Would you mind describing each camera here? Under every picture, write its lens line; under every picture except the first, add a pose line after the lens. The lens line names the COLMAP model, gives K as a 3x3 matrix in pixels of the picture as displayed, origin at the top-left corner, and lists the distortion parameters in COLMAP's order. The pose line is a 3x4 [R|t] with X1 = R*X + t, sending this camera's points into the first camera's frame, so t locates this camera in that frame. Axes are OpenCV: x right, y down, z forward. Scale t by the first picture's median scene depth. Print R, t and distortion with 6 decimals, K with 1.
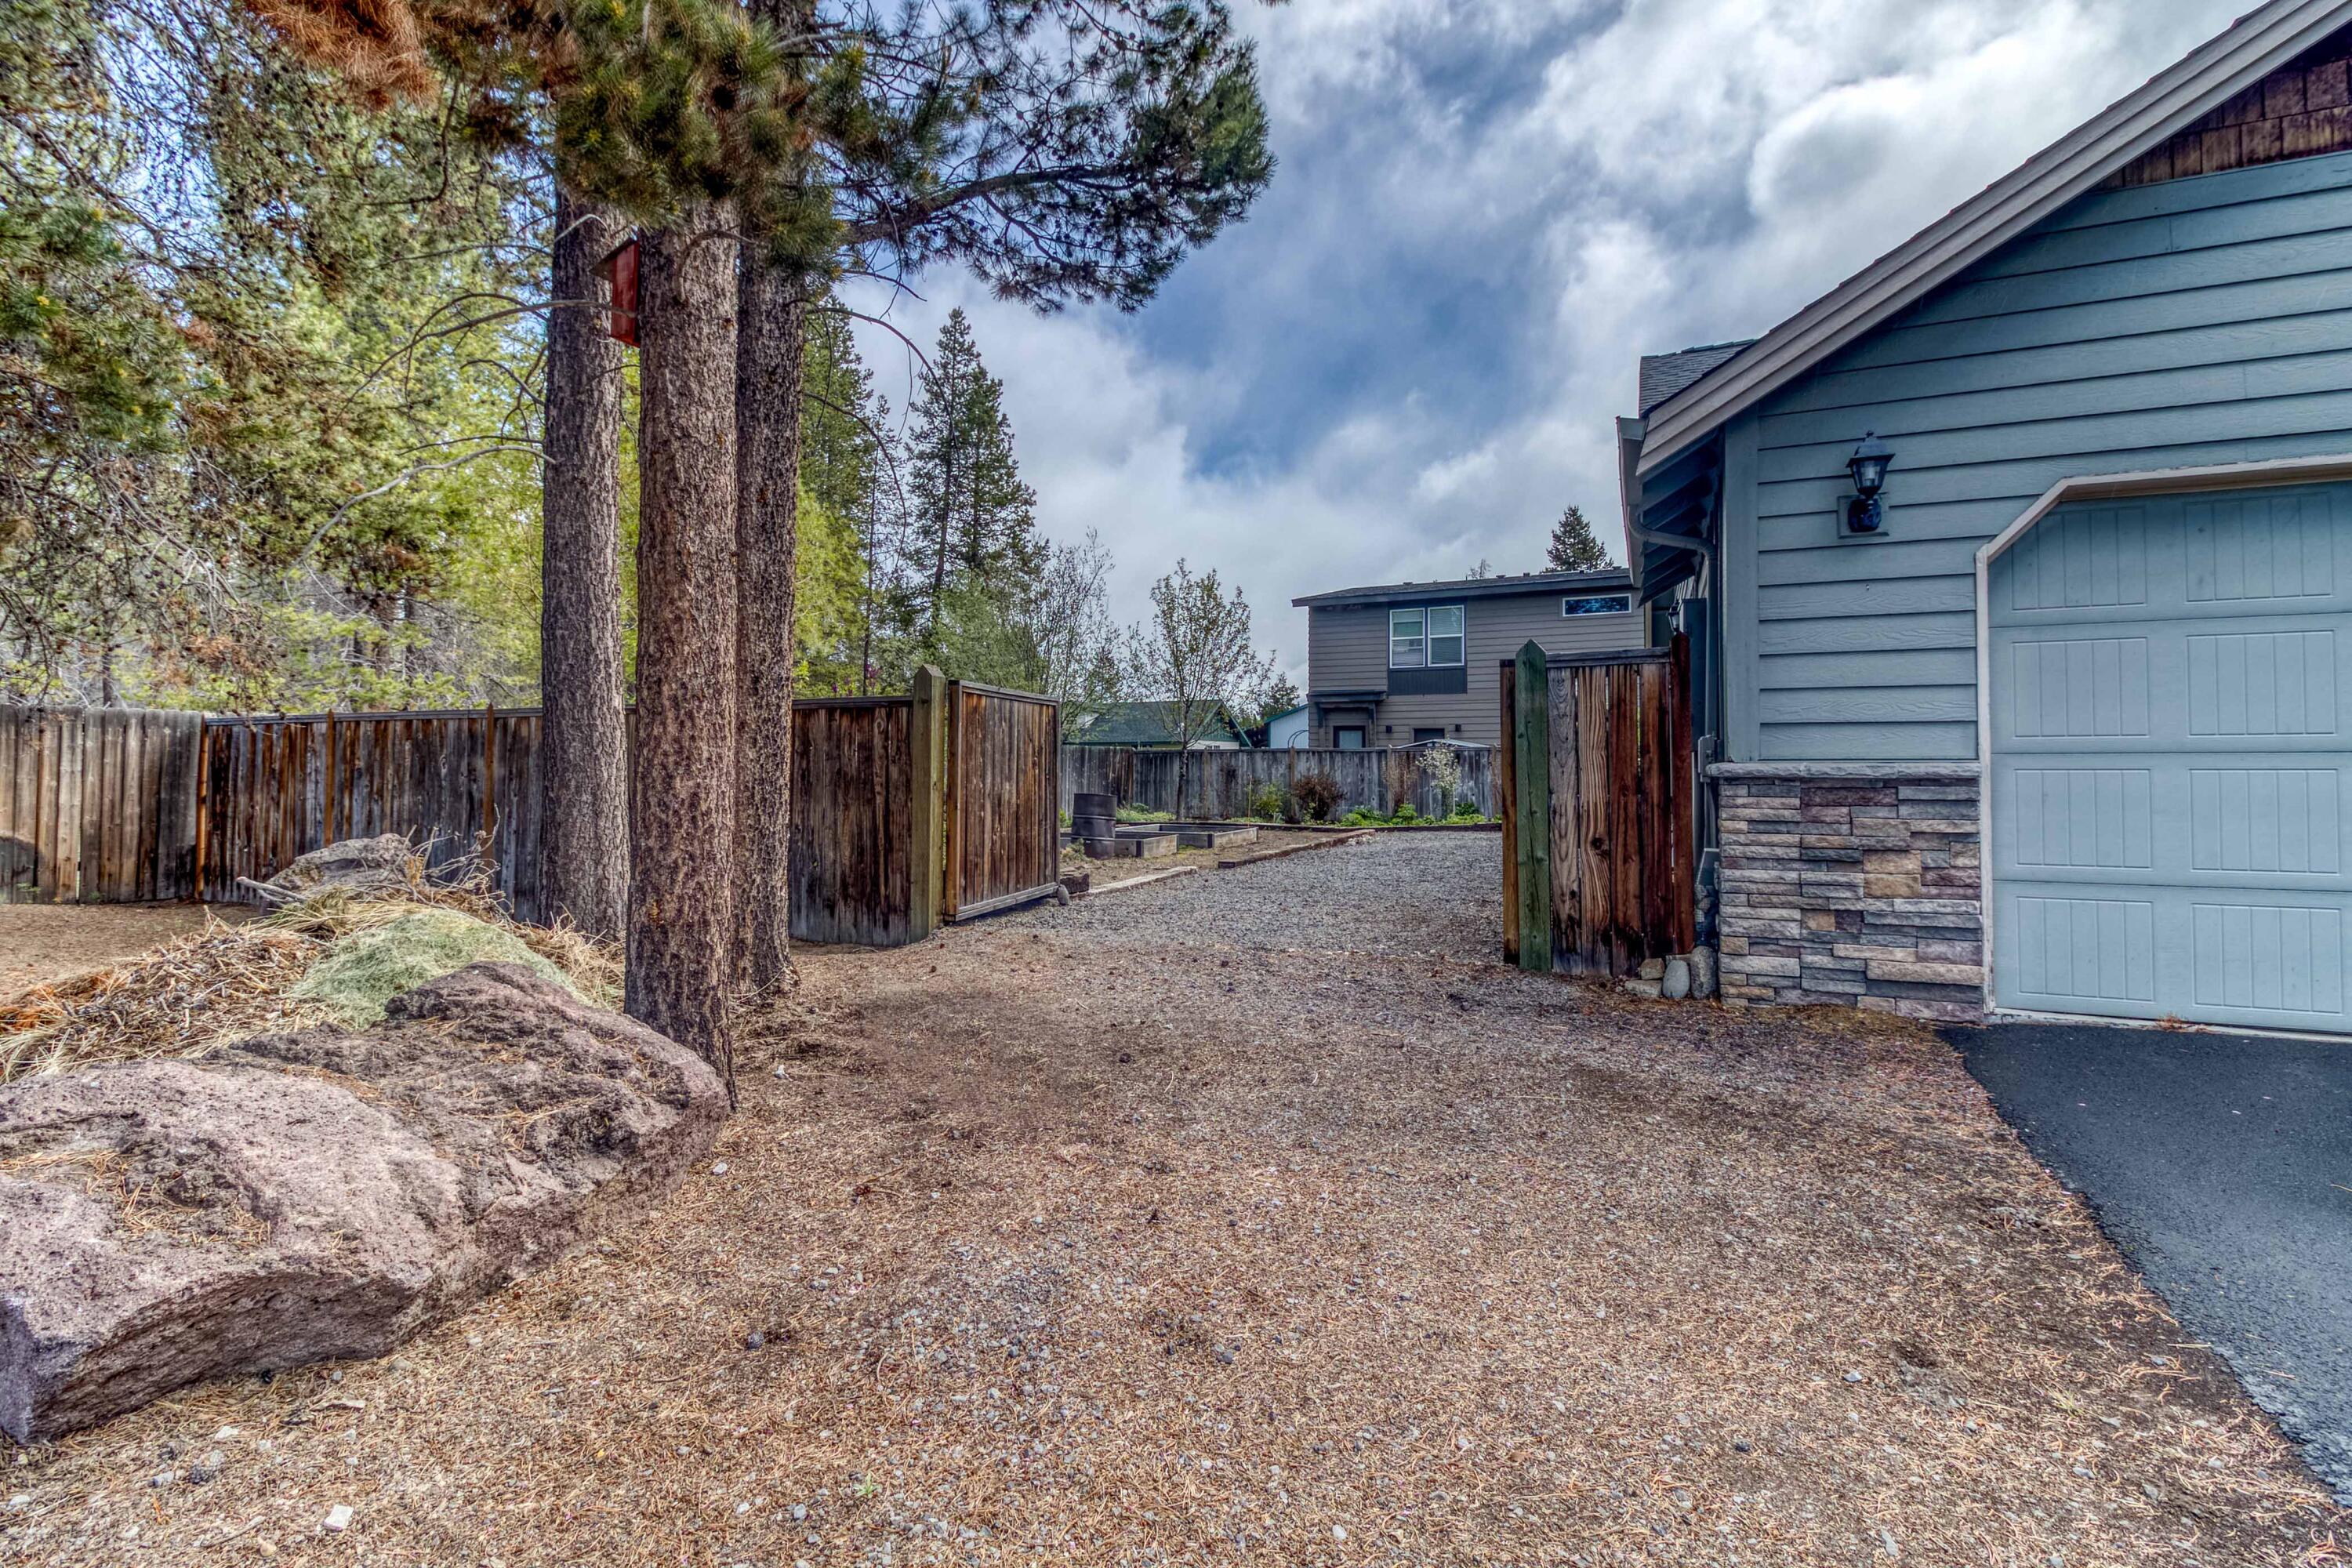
lens RADIAL K [[1083.6, 0, 1175.4], [0, 1083.6, 749.6], [0, 0, 1]] dist [0.001331, -0.002777]
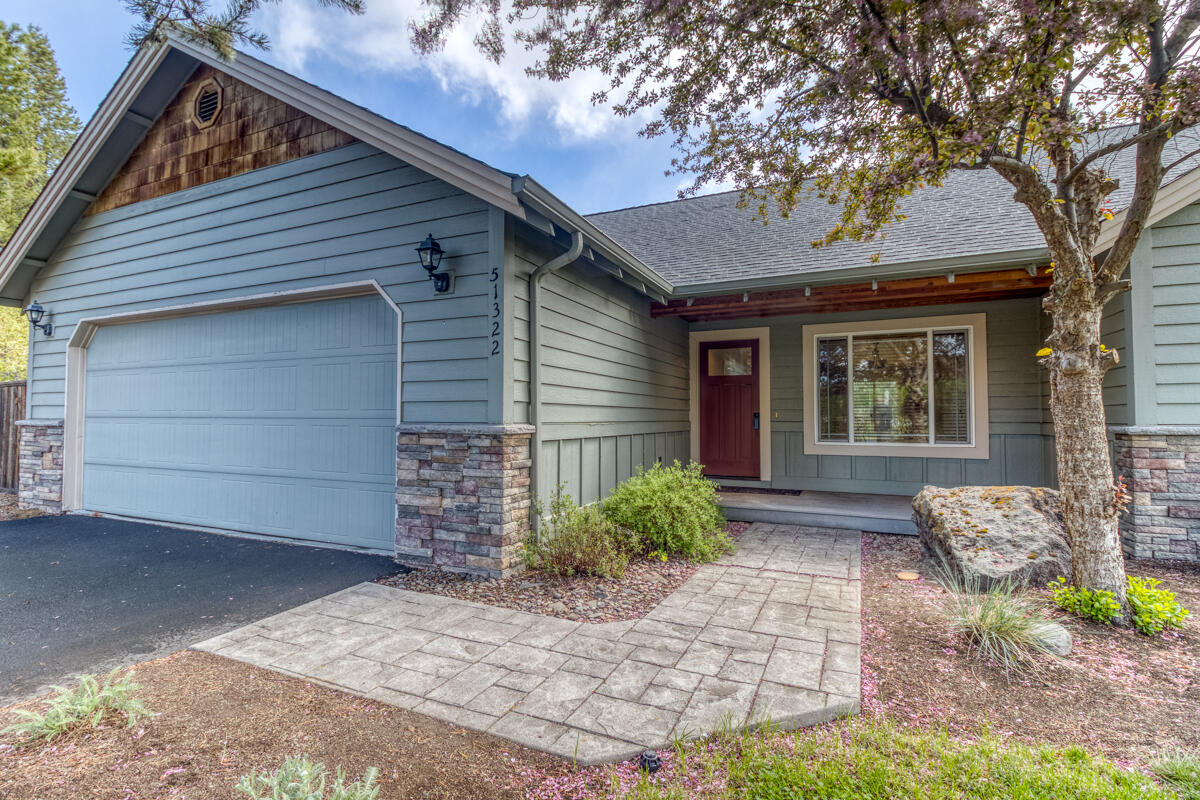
lens RADIAL K [[552.8, 0, 599.1], [0, 552.8, 408.5], [0, 0, 1]] dist [0.001331, -0.002777]
pose [[0.999529, 0.000840, -0.030662, 2.098009], [-0.000766, 0.999997, 0.002411, -0.022416], [0.030664, -0.002387, 0.999527, -0.351484]]
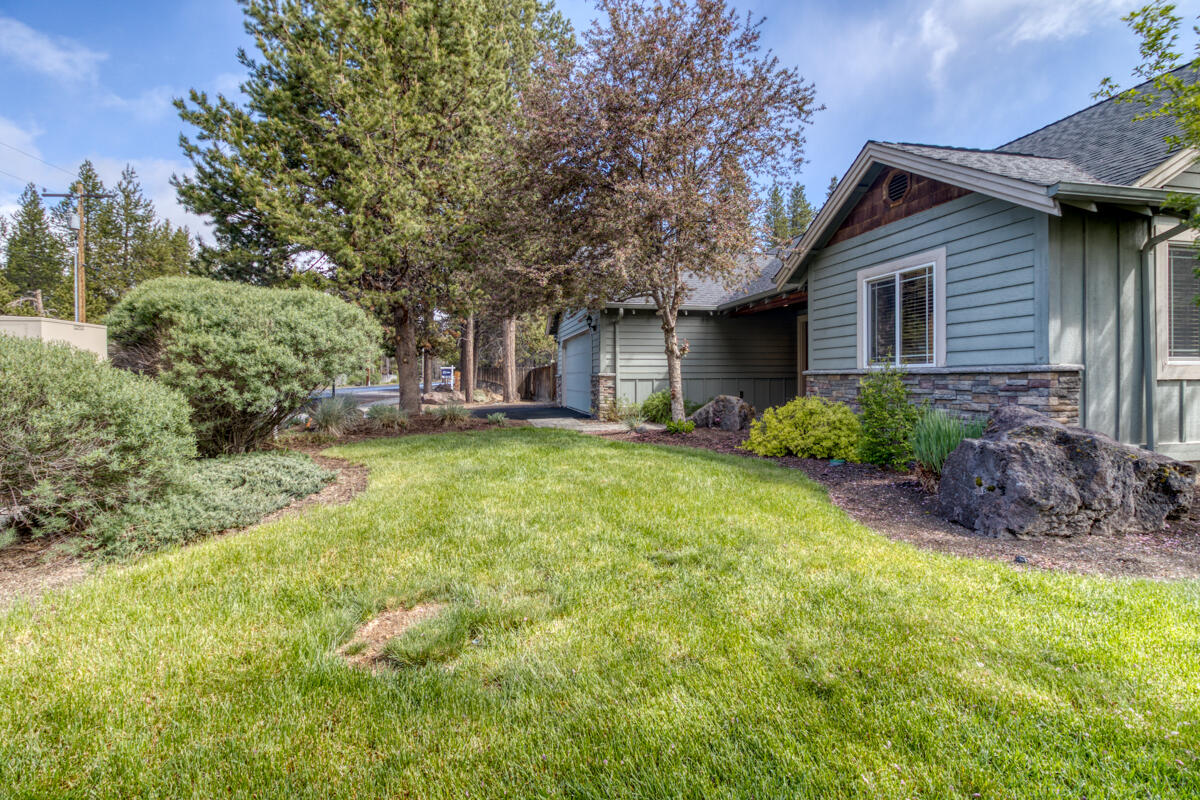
lens RADIAL K [[552.8, 0, 585.9], [0, 552.8, 383.3], [0, 0, 1]] dist [0.001331, -0.002777]
pose [[0.551120, 0.004514, -0.834414, 4.077517], [0.021690, 0.999570, 0.019733, -0.001220], [0.834144, -0.028974, 0.550785, -1.032119]]
